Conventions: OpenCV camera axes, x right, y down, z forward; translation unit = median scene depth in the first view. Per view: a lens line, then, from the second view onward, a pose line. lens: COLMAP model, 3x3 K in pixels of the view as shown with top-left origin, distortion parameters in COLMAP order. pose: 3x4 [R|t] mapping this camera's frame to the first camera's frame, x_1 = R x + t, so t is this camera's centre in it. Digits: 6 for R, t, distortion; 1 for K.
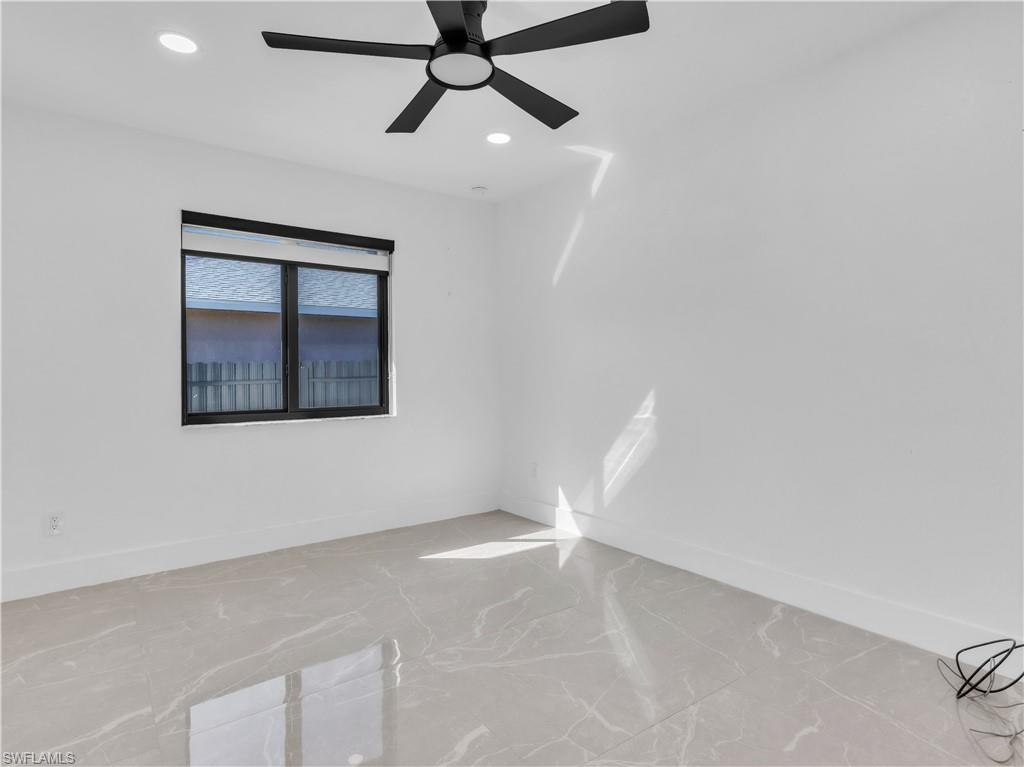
lens RADIAL K [[560.2, 0, 512.1], [0, 560.2, 379.6], [0, 0, 1]] dist [0.014617, 0.000420]
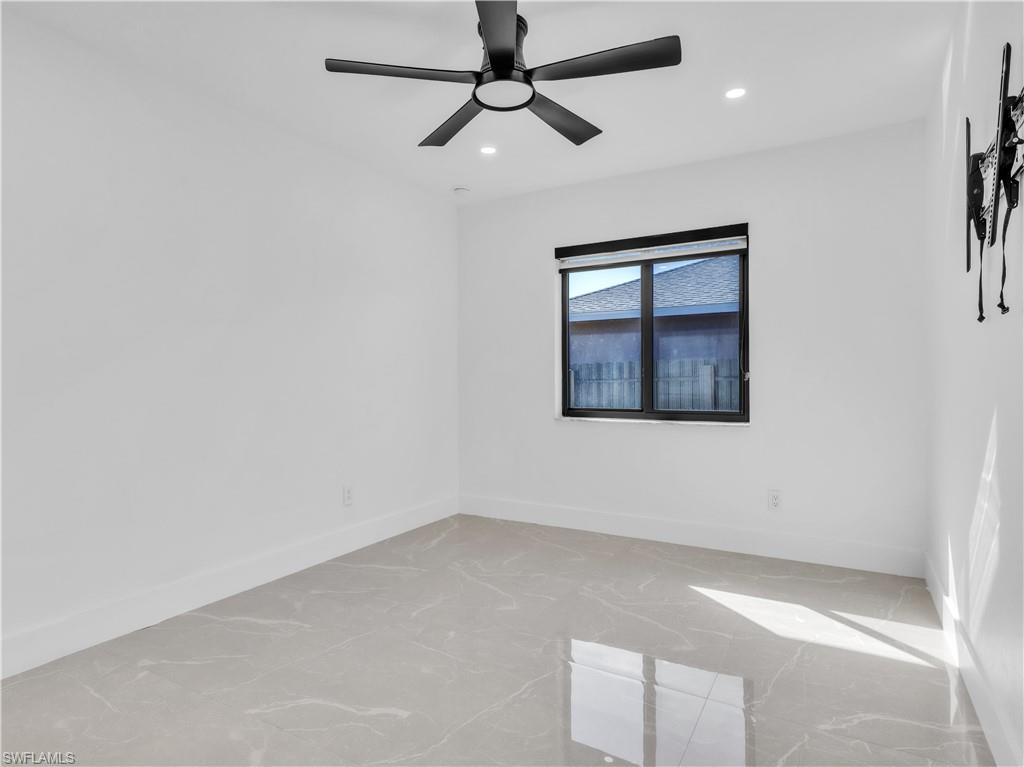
lens RADIAL K [[560.2, 0, 512.1], [0, 560.2, 379.6], [0, 0, 1]] dist [0.014617, 0.000420]
pose [[0.423728, 0.019268, -0.905584, 0.454317], [-0.000967, 0.999783, 0.020819, -0.025094], [0.905789, -0.007946, 0.423655, 0.323830]]
